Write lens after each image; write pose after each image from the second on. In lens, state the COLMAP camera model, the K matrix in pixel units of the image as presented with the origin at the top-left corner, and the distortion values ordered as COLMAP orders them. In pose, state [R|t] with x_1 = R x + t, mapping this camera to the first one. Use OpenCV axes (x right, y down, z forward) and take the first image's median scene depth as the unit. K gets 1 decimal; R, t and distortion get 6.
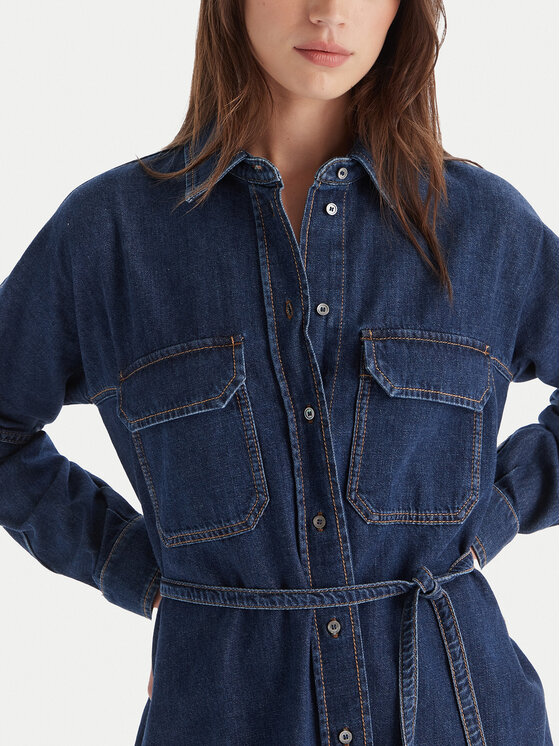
lens RADIAL K [[1049.5, 0, 280.0], [0, 1049.5, 373.0], [0, 0, 1]] dist [0.344984, 0.052137]
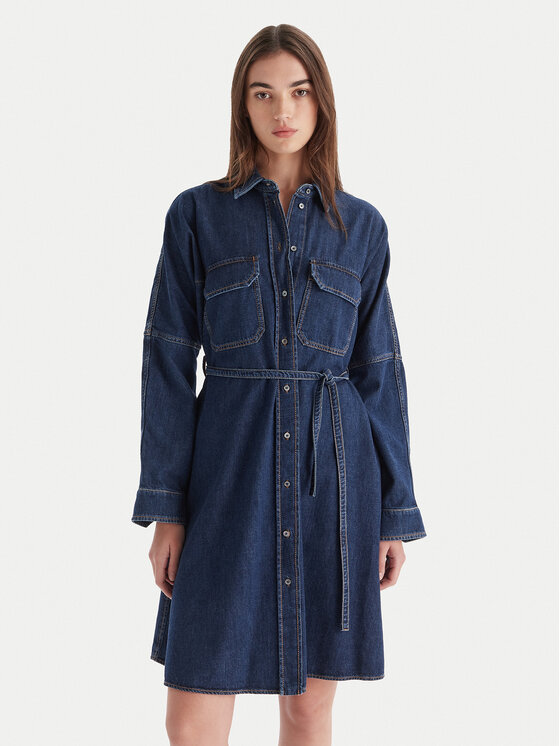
lens RADIAL K [[1049.5, 0, 280.0], [0, 1049.5, 373.0], [0, 0, 1]] dist [0.344984, 0.052137]
pose [[0.990284, 0.089535, 0.106400, -0.207259], [-0.084594, 0.995156, -0.050084, 0.321651], [-0.110369, 0.040597, 0.993061, -1.241928]]
